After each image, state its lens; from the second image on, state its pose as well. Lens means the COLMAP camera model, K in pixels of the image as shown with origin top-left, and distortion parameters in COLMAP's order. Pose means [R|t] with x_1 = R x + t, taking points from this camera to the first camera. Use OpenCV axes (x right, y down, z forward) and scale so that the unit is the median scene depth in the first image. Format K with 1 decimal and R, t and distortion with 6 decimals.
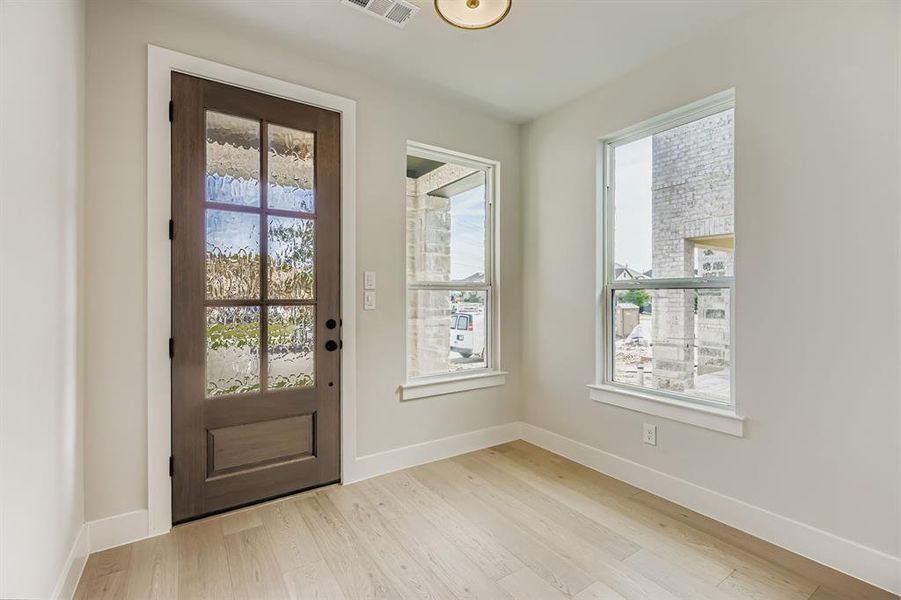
lens RADIAL K [[410.1, 0, 457.6], [0, 410.1, 297.7], [0, 0, 1]] dist [-0.002505, 0.002073]
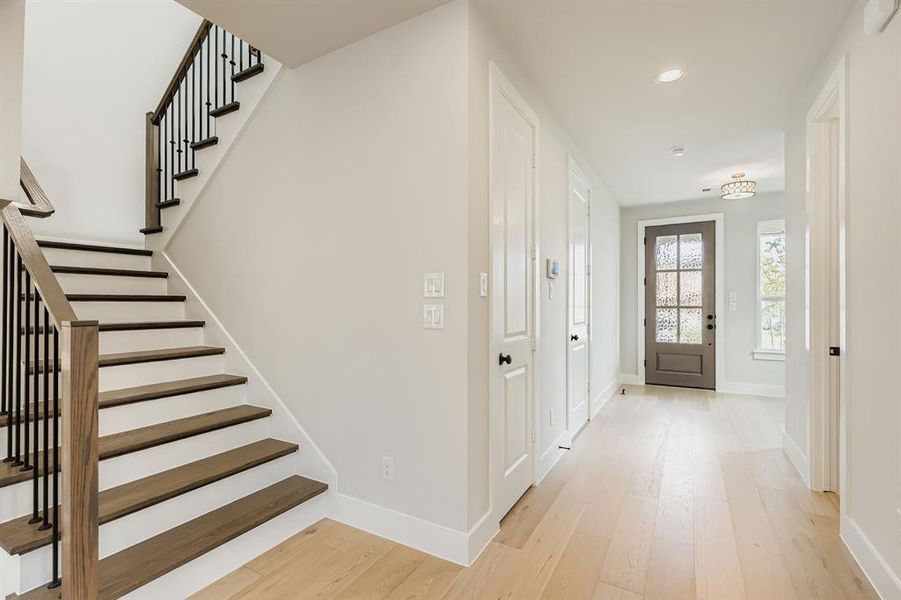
lens RADIAL K [[410.1, 0, 457.0], [0, 410.1, 302.6], [0, 0, 1]] dist [-0.002505, 0.002073]
pose [[0.464574, -0.002080, -0.885532, 1.014269], [-0.002338, 0.999991, -0.003576, -0.002857], [0.885531, 0.003732, 0.464565, -1.236051]]
